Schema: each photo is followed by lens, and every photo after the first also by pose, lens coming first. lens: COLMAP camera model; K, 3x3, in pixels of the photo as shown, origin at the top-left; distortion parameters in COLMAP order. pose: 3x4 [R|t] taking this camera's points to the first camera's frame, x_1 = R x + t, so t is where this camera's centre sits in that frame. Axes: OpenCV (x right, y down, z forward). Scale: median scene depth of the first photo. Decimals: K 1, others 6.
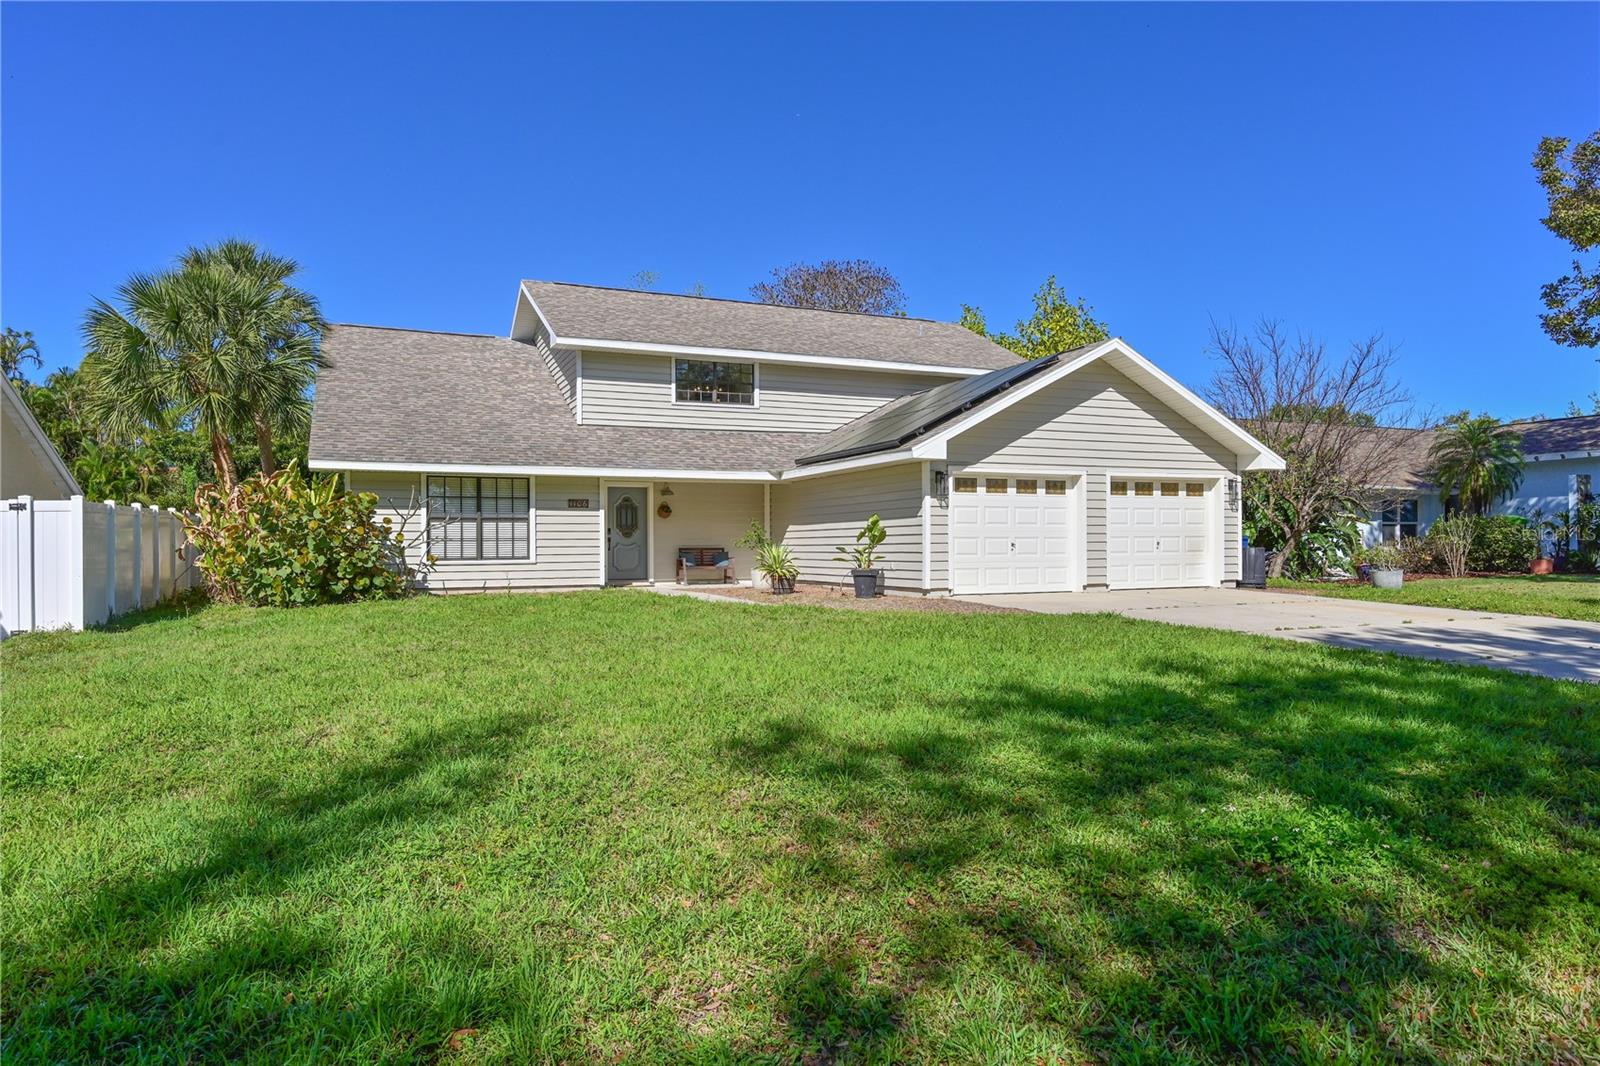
lens RADIAL K [[992.9, 0, 798.3], [0, 992.9, 537.9], [0, 0, 1]] dist [0.002590, -0.001471]
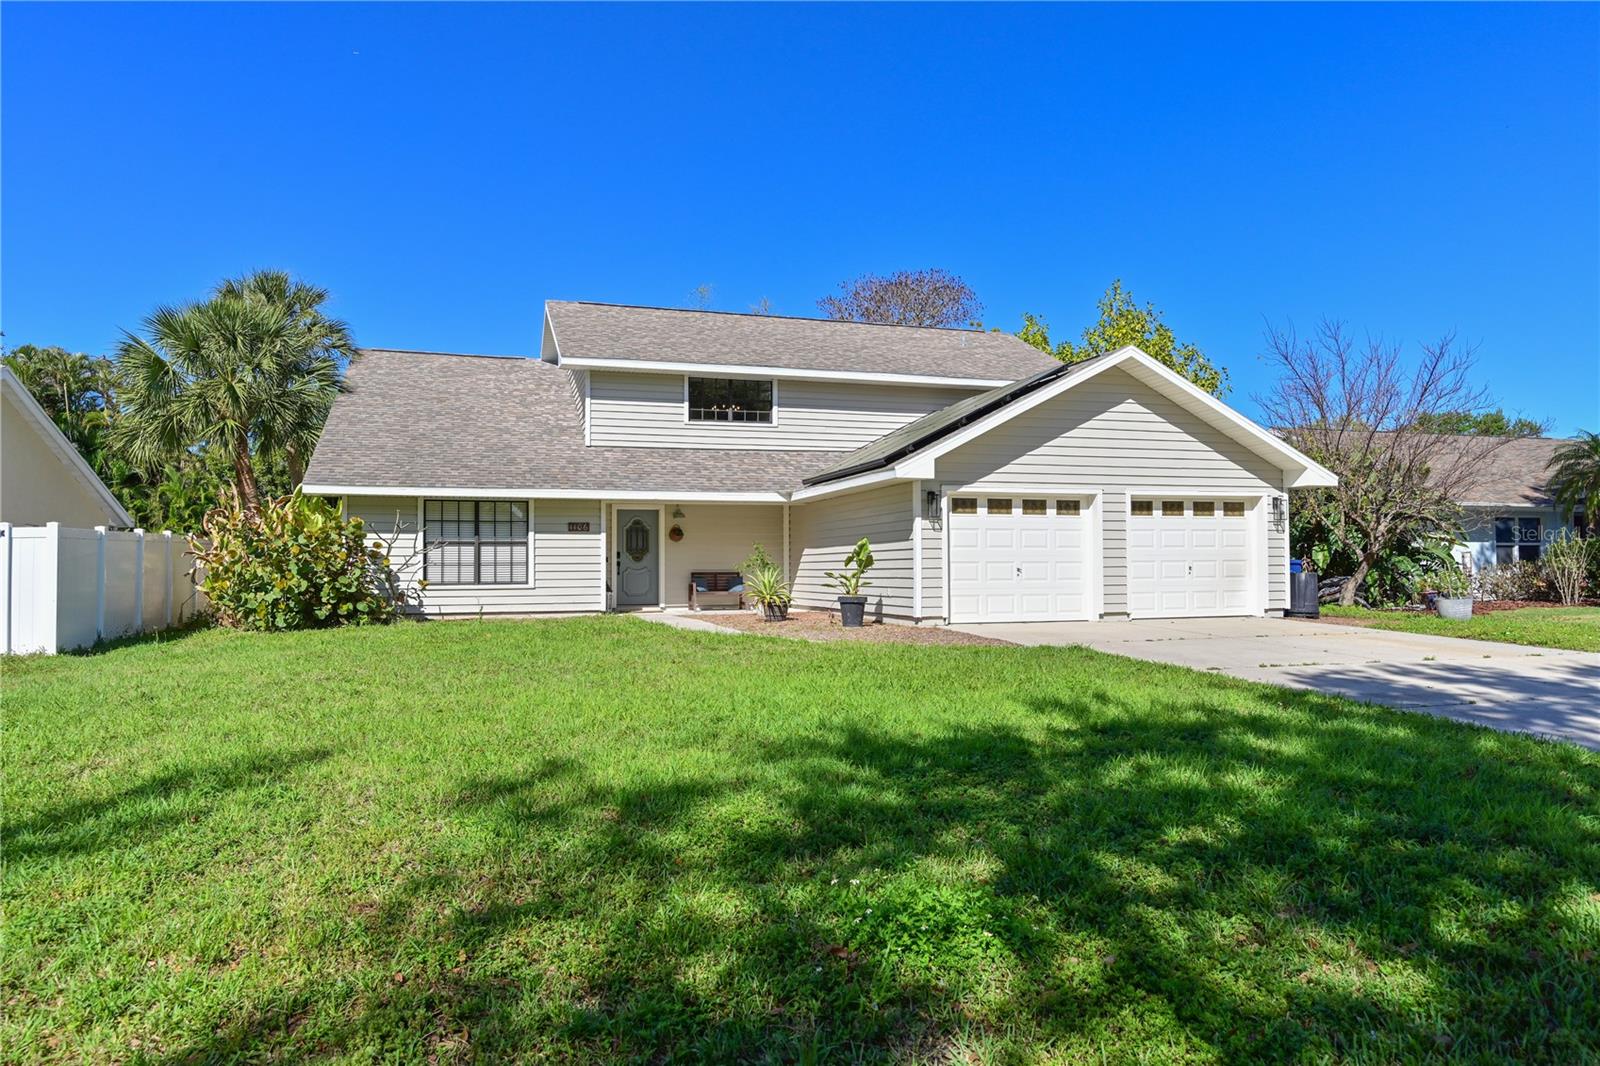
lens RADIAL K [[1032.8, 0, 799.7], [0, 1032.8, 532.8], [0, 0, 1]] dist [-0.001145, 0.006333]
pose [[0.993918, -0.003586, -0.110067, 0.107895], [0.000682, 0.999651, -0.026405, -0.001965], [0.110124, 0.026170, 0.993573, 0.017152]]
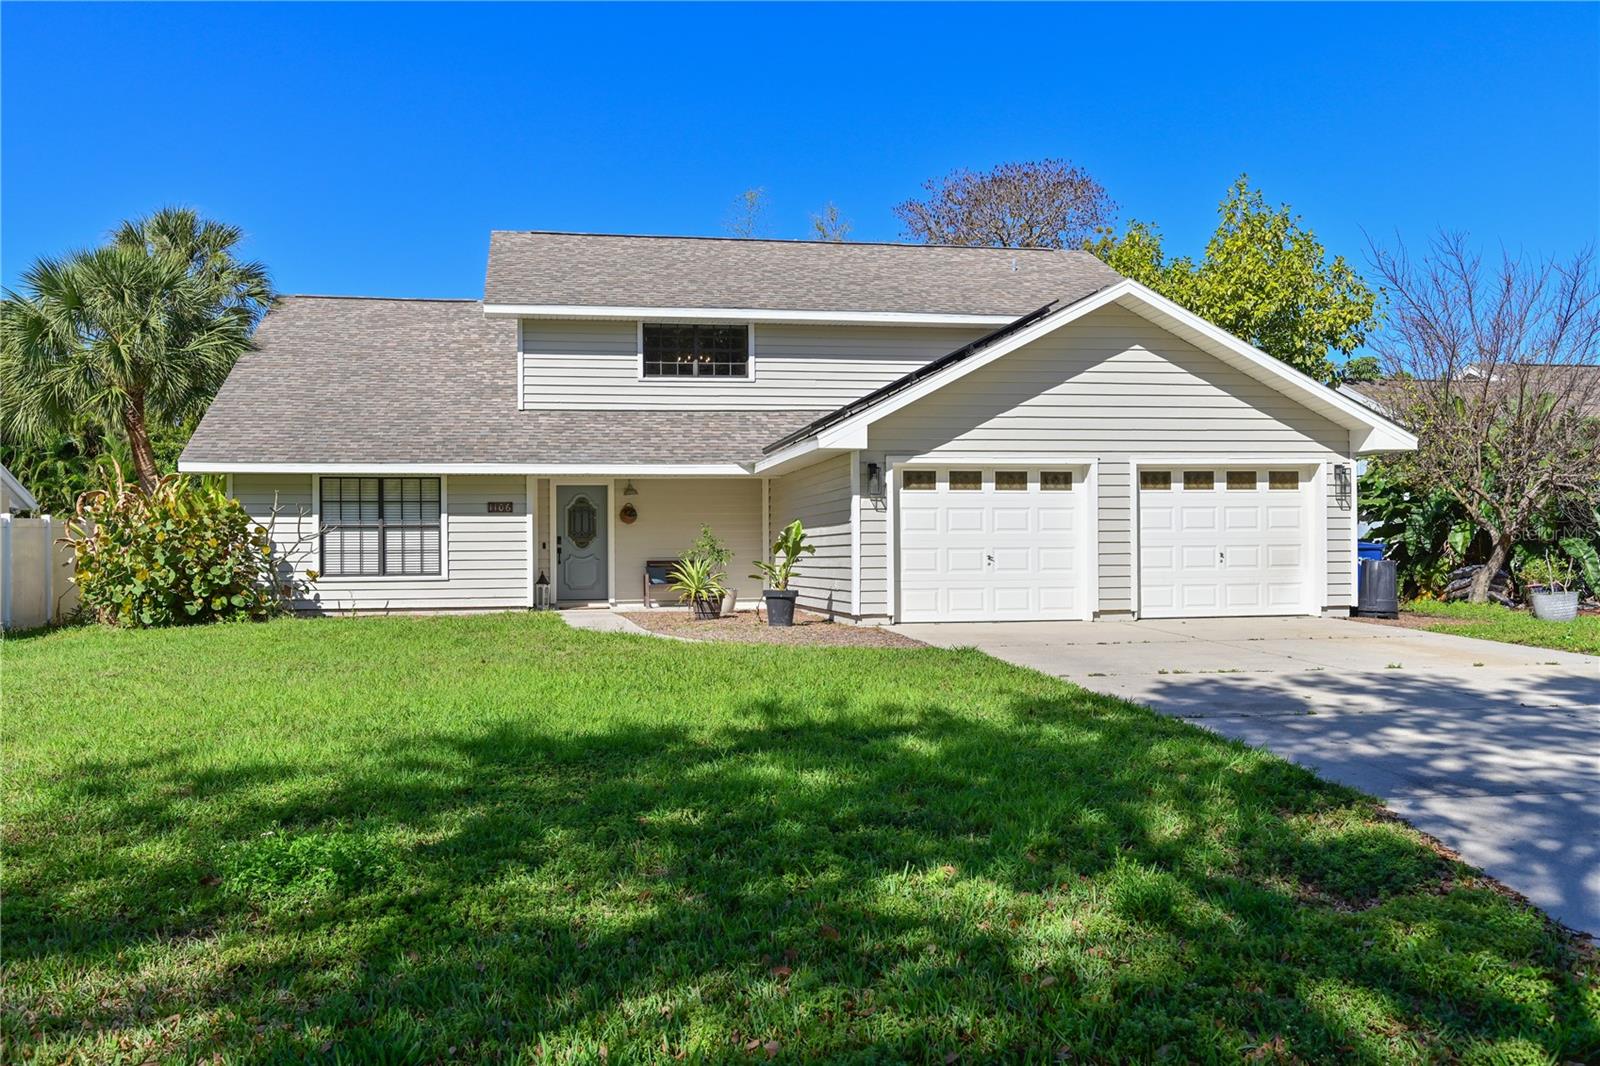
lens RADIAL K [[1383.8, 0, 786.8], [0, 1383.8, 535.1], [0, 0, 1]] dist [-0.002042, 0.011093]
pose [[0.971760, -0.004993, -0.235917, 0.284913], [0.003889, 0.999979, -0.005144, -0.004924], [0.235938, 0.004081, 0.971760, -0.057589]]
